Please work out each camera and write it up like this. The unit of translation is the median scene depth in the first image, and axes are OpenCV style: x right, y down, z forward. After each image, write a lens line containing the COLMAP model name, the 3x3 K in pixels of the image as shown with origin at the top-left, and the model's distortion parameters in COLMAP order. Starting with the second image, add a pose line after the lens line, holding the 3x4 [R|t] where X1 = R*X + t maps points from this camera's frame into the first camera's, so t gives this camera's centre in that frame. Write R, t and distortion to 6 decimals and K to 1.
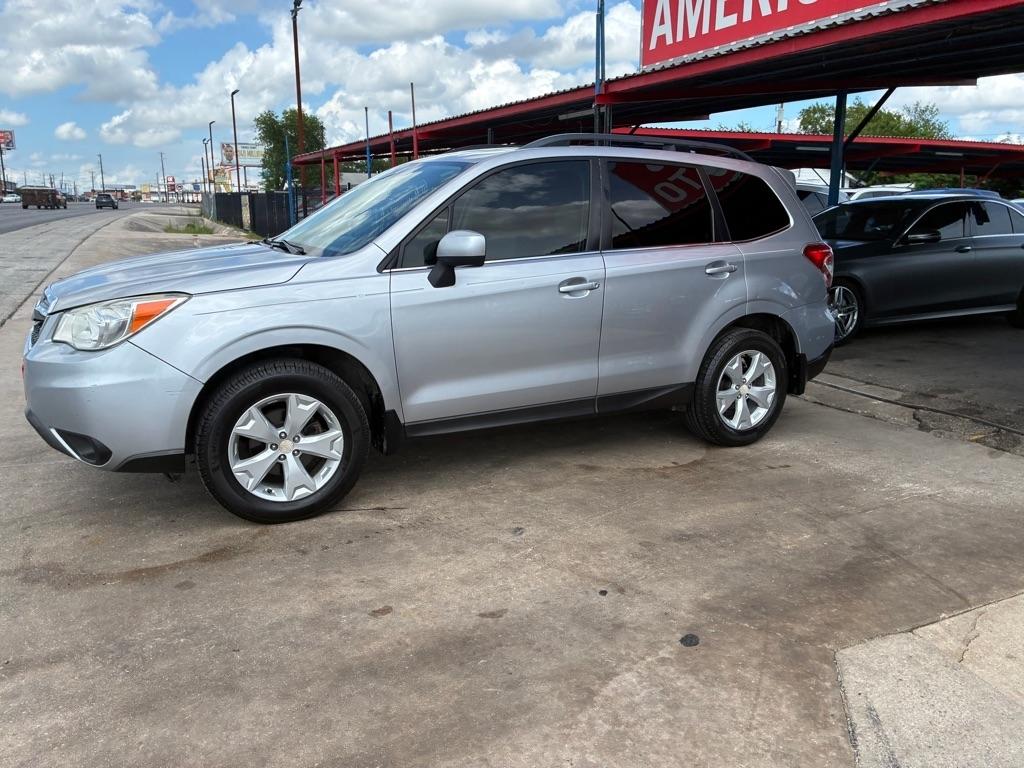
lens RADIAL K [[775.8, 0, 501.1], [0, 775.8, 378.1], [0, 0, 1]] dist [0.060158, -0.082597]
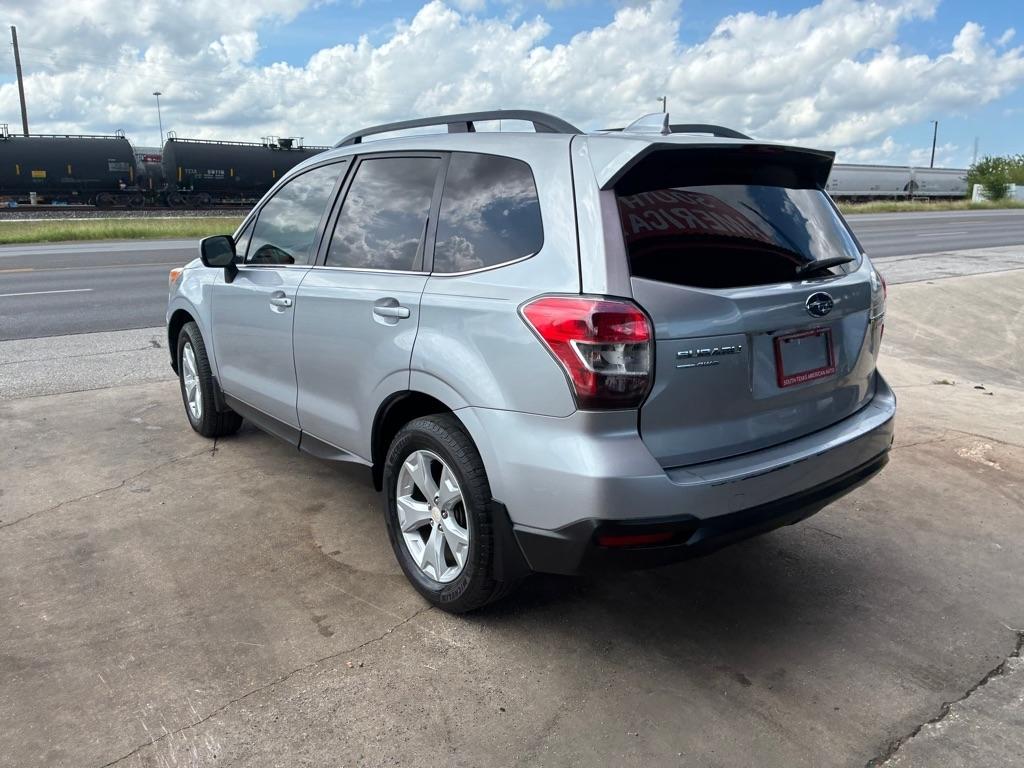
lens RADIAL K [[775.8, 0, 517.9], [0, 775.8, 383.4], [0, 0, 1]] dist [0.060158, -0.082597]
pose [[0.182944, 0.212913, -0.959791, 1.133076], [-0.206261, 0.962852, 0.174277, -0.261106], [0.961243, 0.166084, 0.220064, 1.164047]]
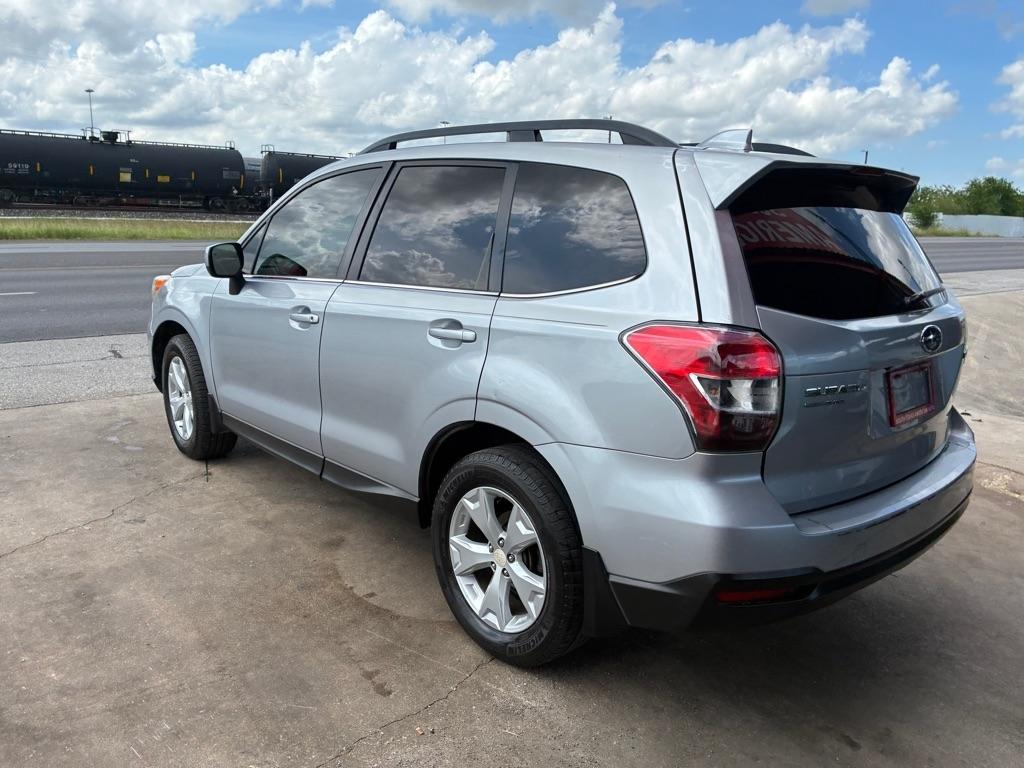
lens RADIAL K [[775.8, 0, 515.5], [0, 775.8, 384.3], [0, 0, 1]] dist [0.060158, -0.082597]
pose [[0.250606, 0.202029, -0.946774, 1.042934], [-0.234072, 0.961610, 0.143237, -0.239139], [0.939365, 0.185717, 0.288274, 1.057433]]
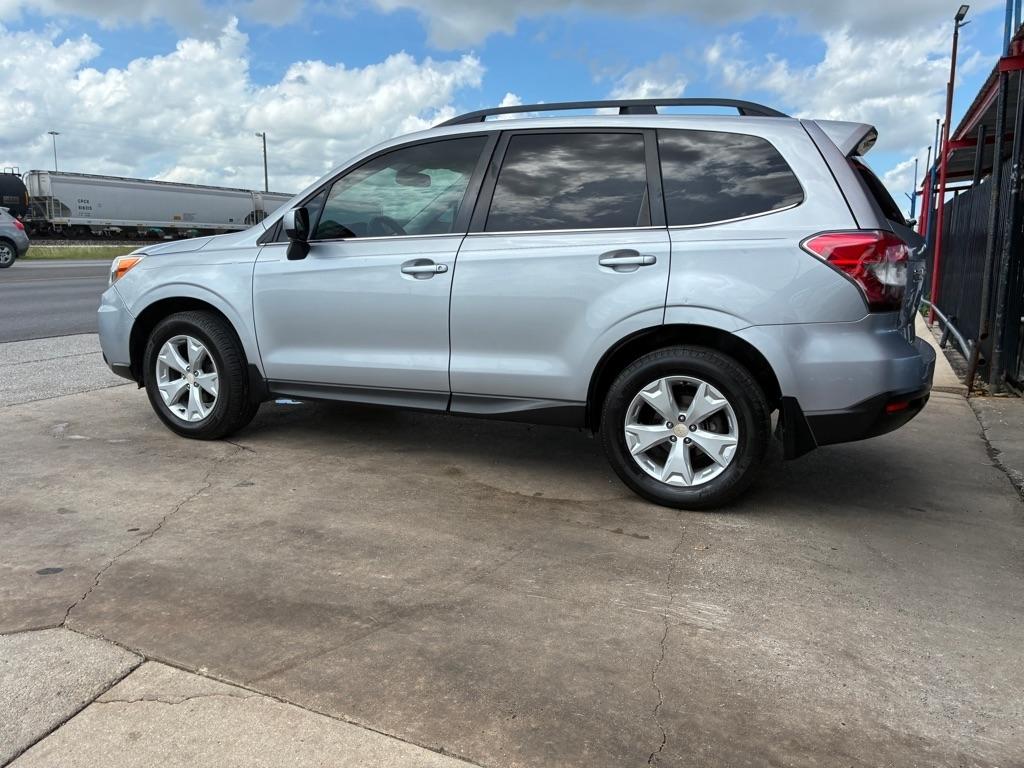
lens RADIAL K [[775.8, 0, 522.9], [0, 775.8, 380.8], [0, 0, 1]] dist [0.060158, -0.082597]
pose [[0.638922, 0.130847, -0.758061, 0.968798], [-0.169759, 0.985117, 0.026959, -0.032537], [0.750307, 0.111463, 0.651626, 0.530732]]
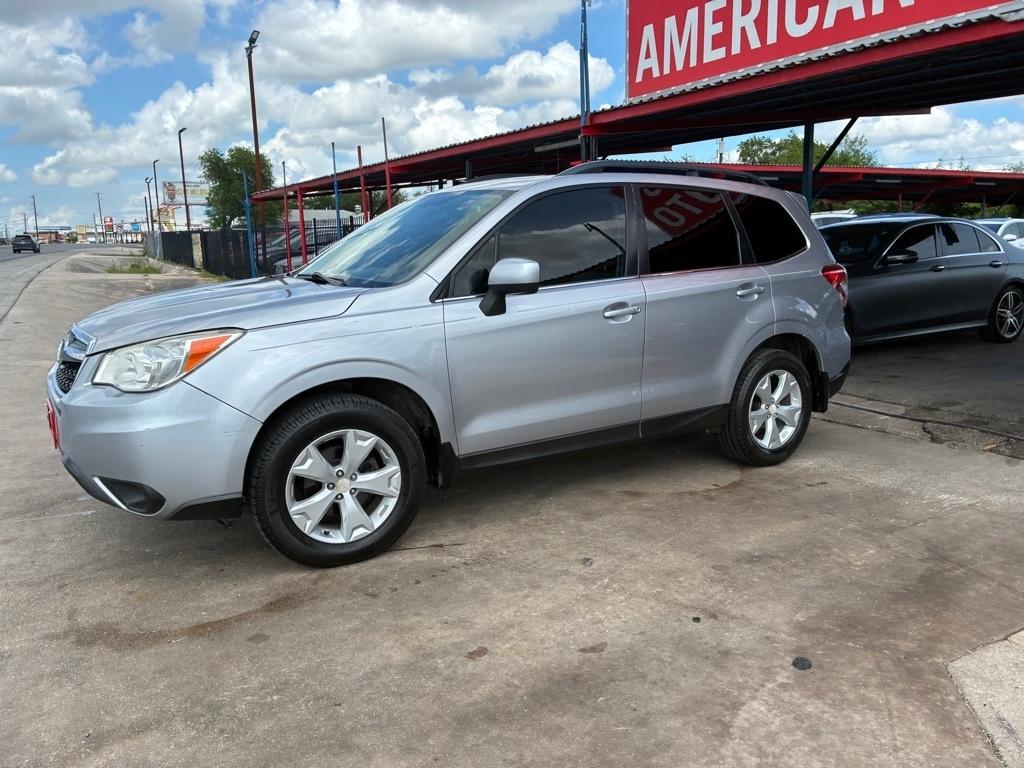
lens RADIAL K [[775.8, 0, 516.5], [0, 775.8, 376.1], [0, 0, 1]] dist [0.060158, -0.082597]
pose [[0.996245, -0.034760, 0.079290, -0.125115], [0.038179, 0.998387, -0.042018, 0.002197], [-0.077702, 0.044888, 0.995966, 0.022816]]
